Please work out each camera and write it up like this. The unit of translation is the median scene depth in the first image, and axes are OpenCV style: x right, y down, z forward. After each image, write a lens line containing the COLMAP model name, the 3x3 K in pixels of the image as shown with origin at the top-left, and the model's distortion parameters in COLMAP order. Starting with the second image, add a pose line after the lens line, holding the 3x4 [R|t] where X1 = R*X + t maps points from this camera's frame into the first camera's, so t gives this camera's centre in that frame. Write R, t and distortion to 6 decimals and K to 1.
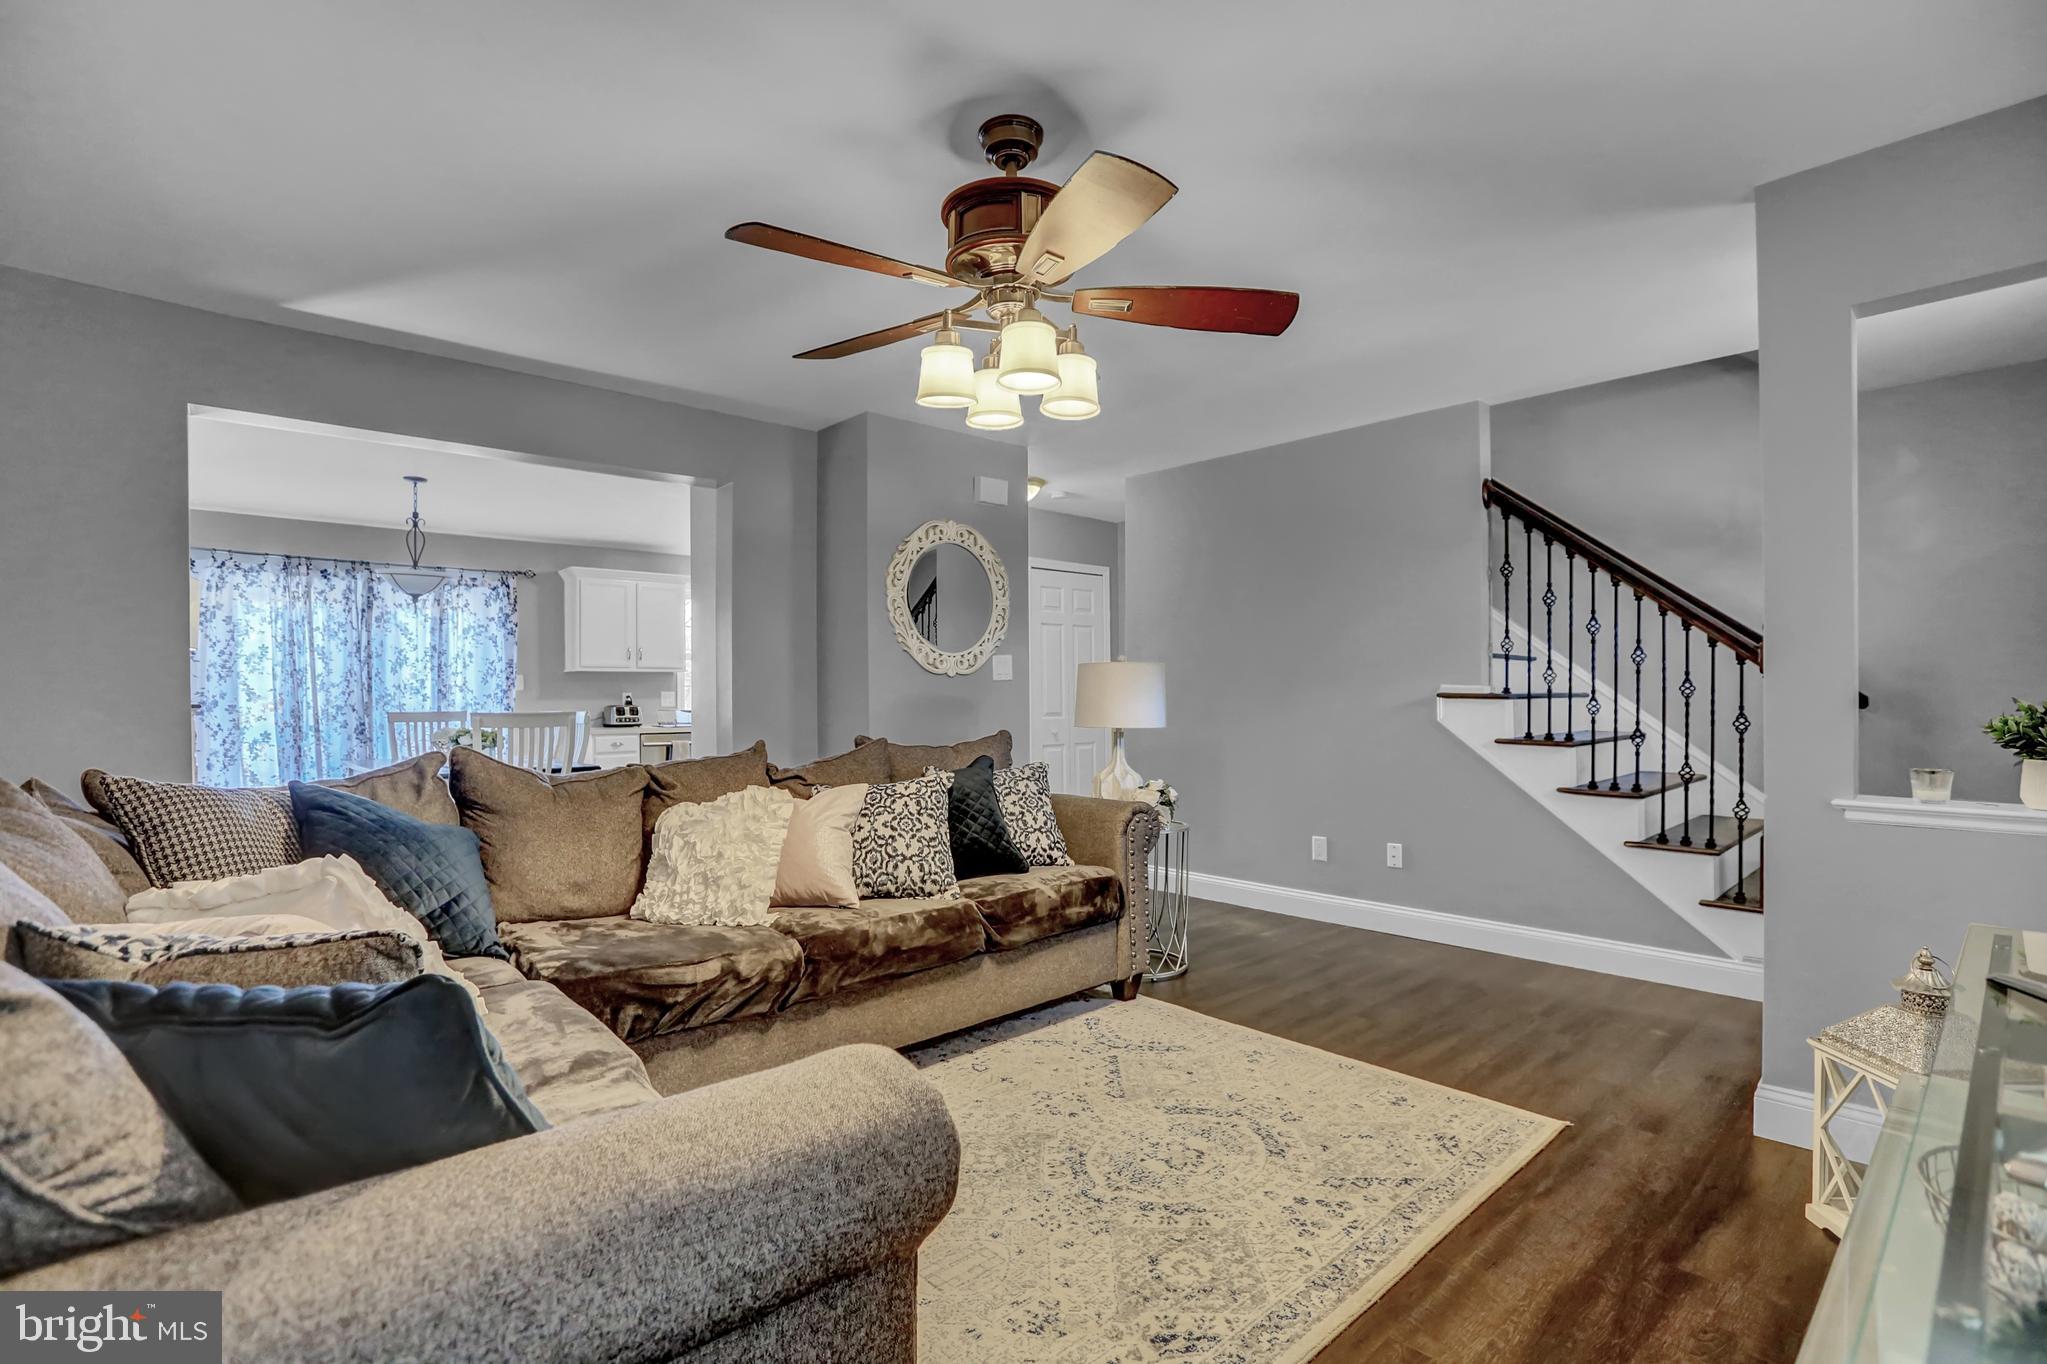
lens RADIAL K [[924.8, 0, 1011.5], [0, 924.8, 679.5], [0, 0, 1]] dist [-0.047538, 0.017429]
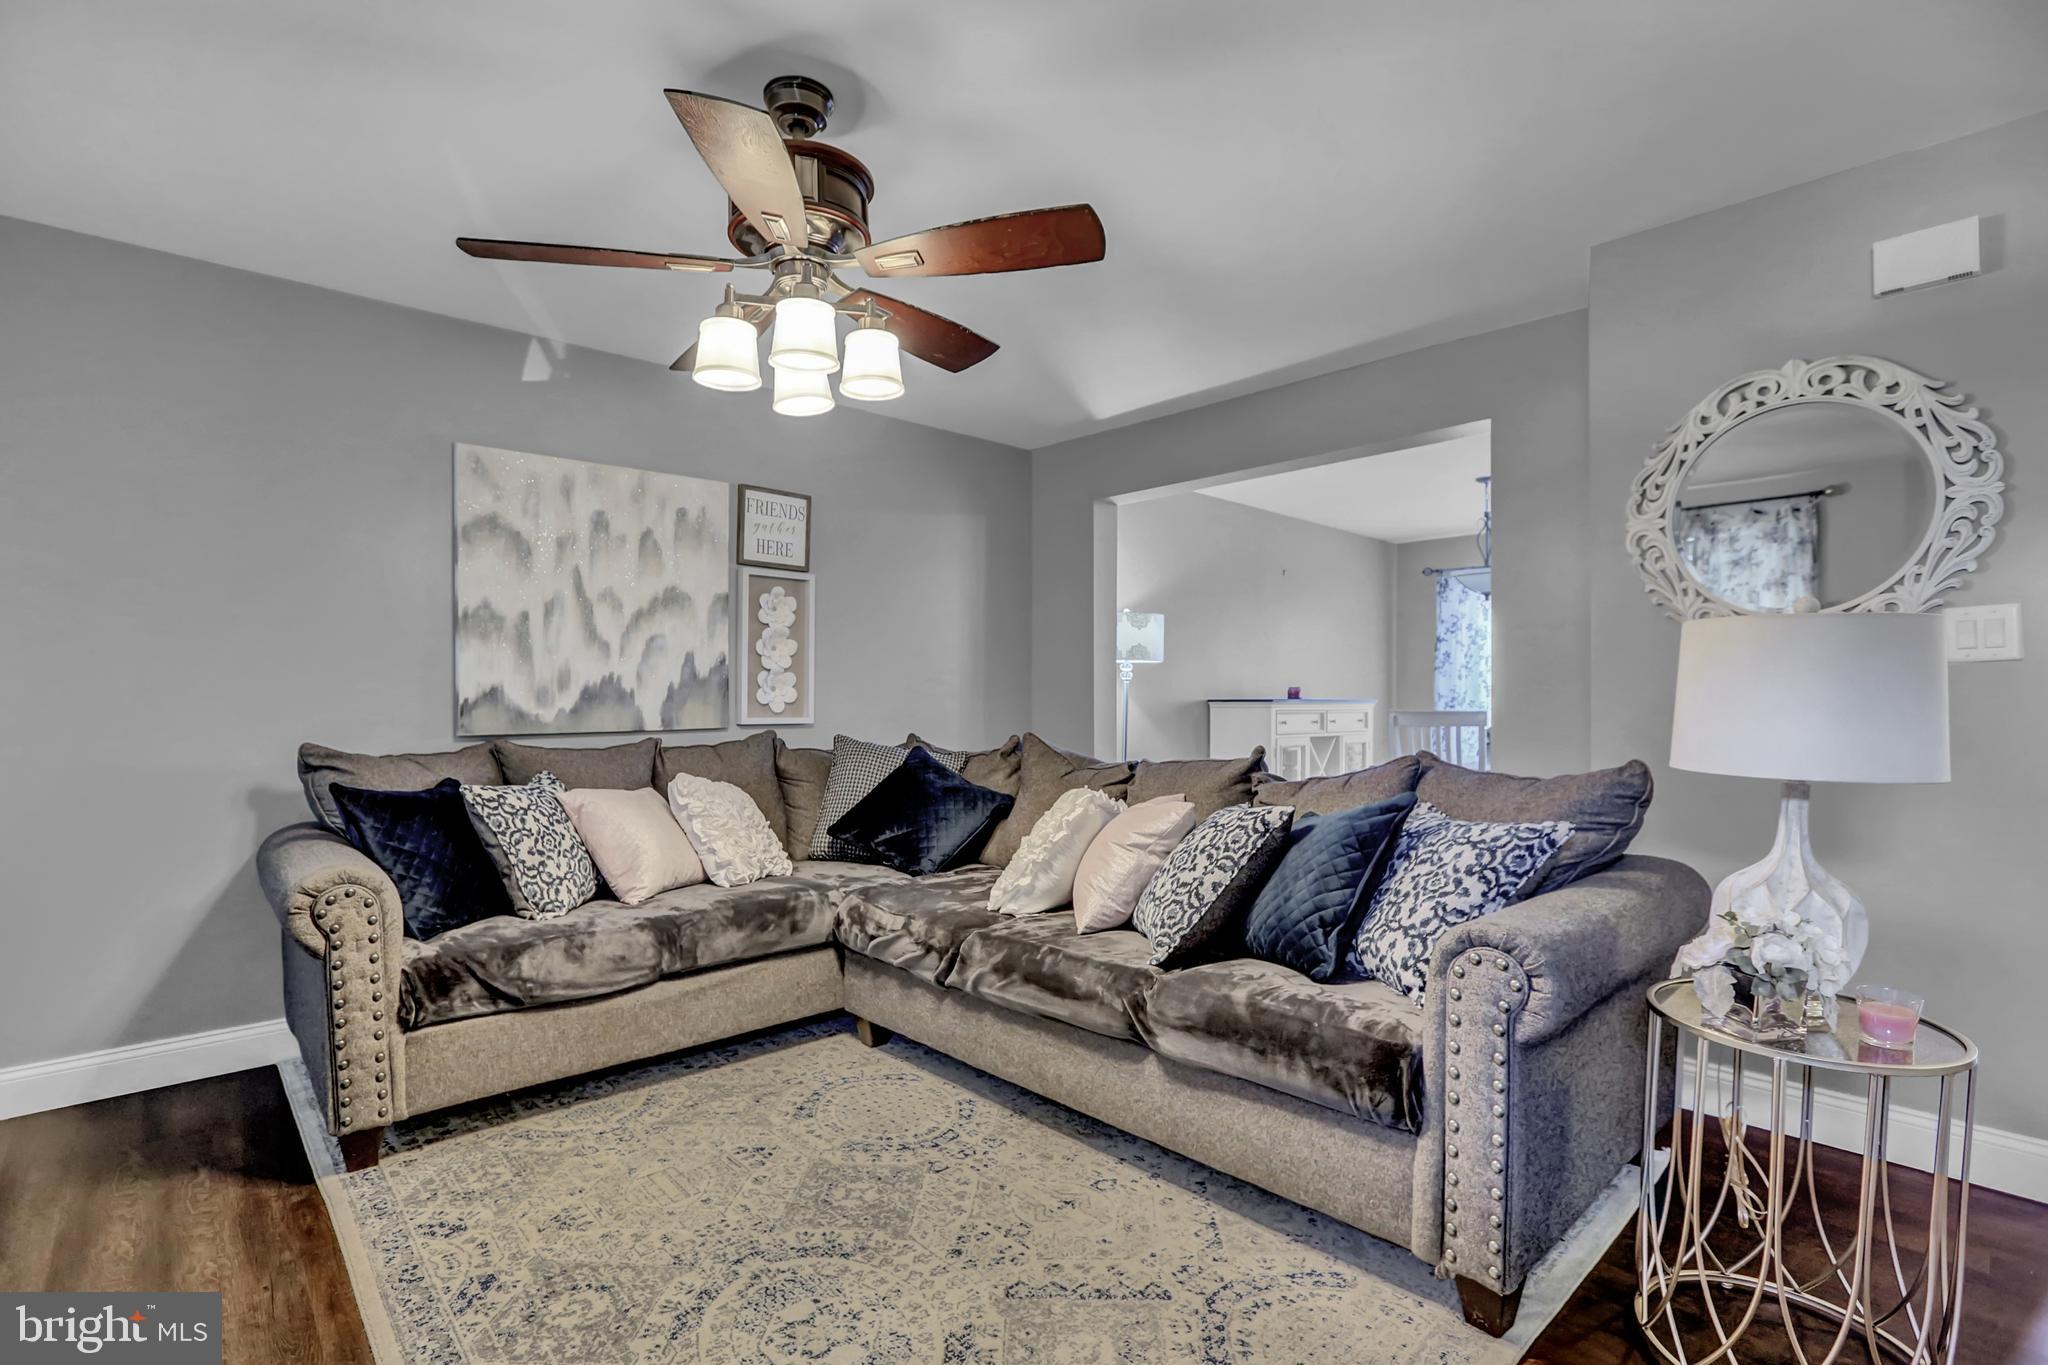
lens RADIAL K [[925.3, 0, 1012.0], [0, 925.3, 680.0], [0, 0, 1]] dist [-0.047538, 0.017429]
pose [[0.035255, -0.009444, -0.999334, 0.621570], [0.011631, 0.999892, -0.009039, 0.012237], [0.999311, -0.011305, 0.035361, 0.781145]]
